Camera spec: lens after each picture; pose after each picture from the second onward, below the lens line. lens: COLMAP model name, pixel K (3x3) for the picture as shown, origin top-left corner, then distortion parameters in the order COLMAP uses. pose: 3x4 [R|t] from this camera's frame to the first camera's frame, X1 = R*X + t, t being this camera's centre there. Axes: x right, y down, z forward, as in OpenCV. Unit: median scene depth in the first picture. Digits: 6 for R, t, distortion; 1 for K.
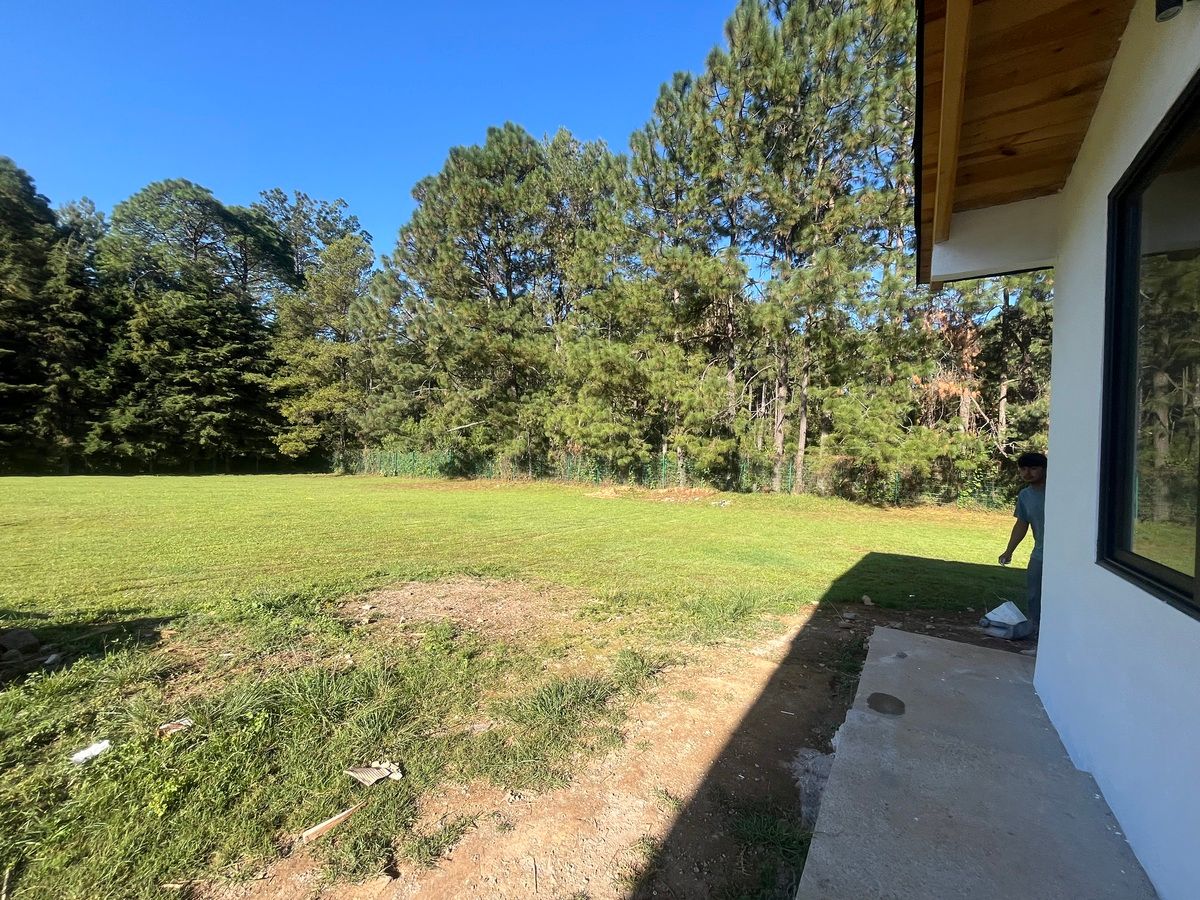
lens RADIAL K [[482.7, 0, 598.9], [0, 482.7, 449.6], [0, 0, 1]] dist [-0.002216, -0.000735]
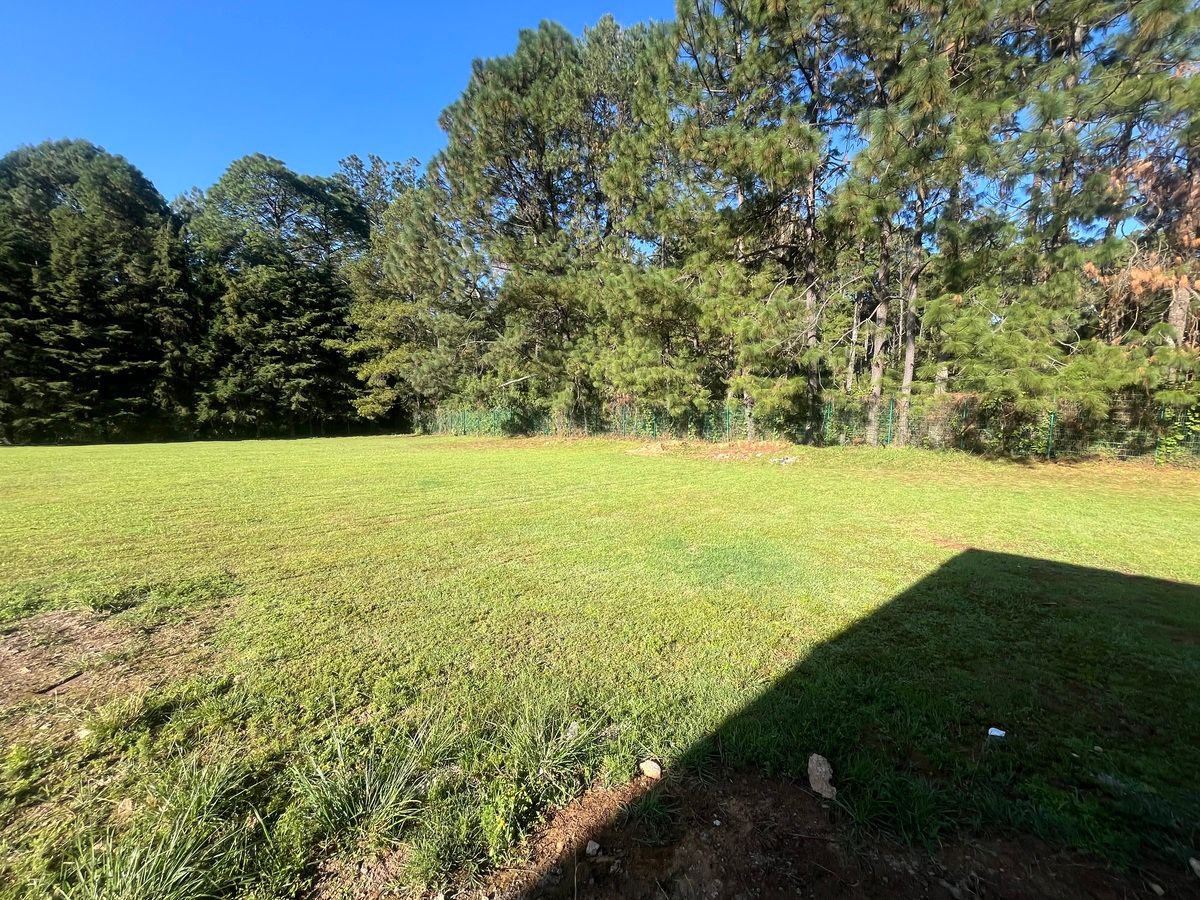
lens RADIAL K [[482.7, 0, 599.4], [0, 482.7, 449.2], [0, 0, 1]] dist [-0.002216, -0.000735]
pose [[0.975805, -0.017151, -0.217969, 0.097469], [0.037136, 0.995435, 0.087924, 0.009938], [0.215466, -0.093891, 0.971987, 0.133109]]
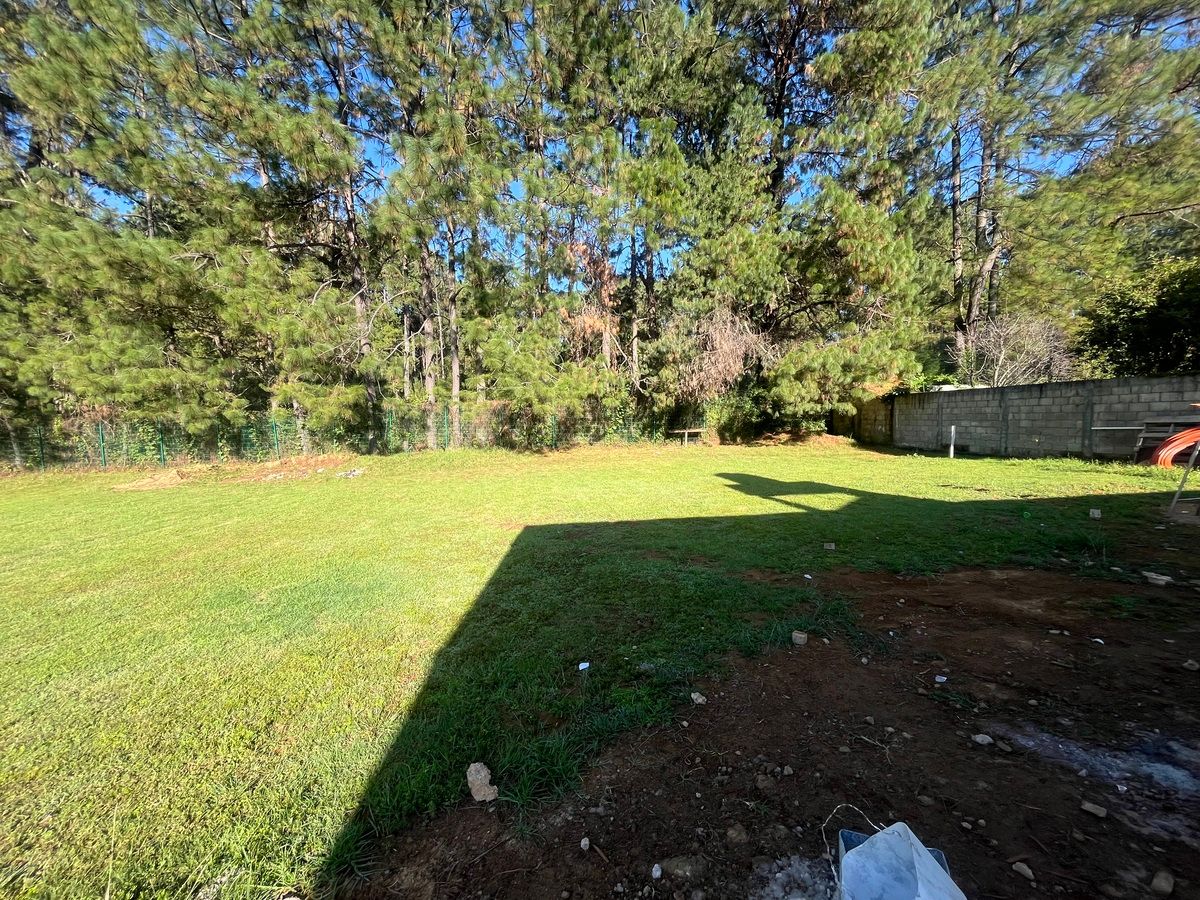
lens RADIAL K [[482.7, 0, 598.3], [0, 482.7, 448.6], [0, 0, 1]] dist [-0.002216, -0.000735]
pose [[0.798393, -0.109094, 0.592171, 0.090170], [0.053201, 0.992385, 0.111096, 0.009185], [-0.599782, -0.057194, 0.798117, 0.139772]]
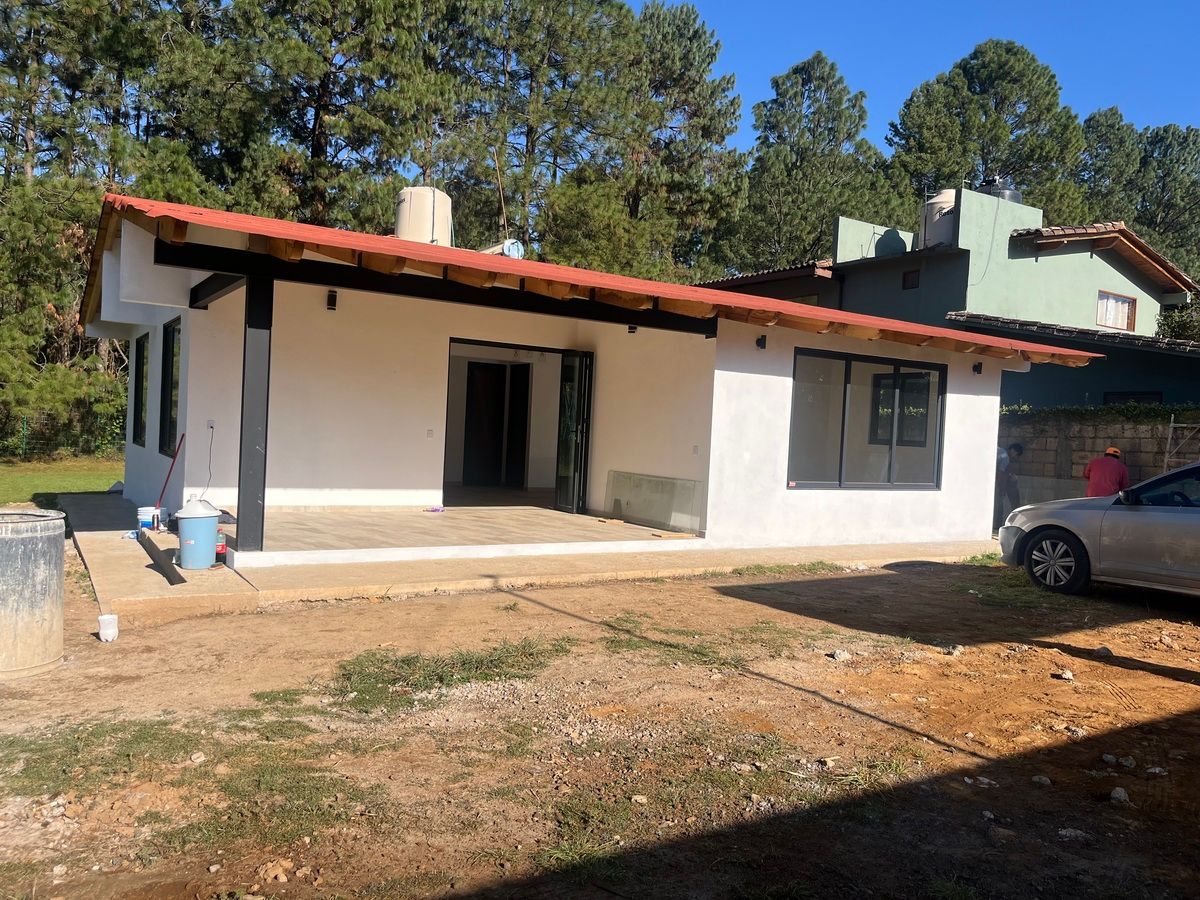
lens RADIAL K [[920.6, 0, 599.9], [0, 920.6, 451.1], [0, 0, 1]] dist [-0.035972, -0.002796]
pose [[0.419839, -0.046280, 0.906418, -0.251796], [-0.018335, 0.998063, 0.059452, -0.005318], [-0.907414, -0.041579, 0.418177, -0.353751]]
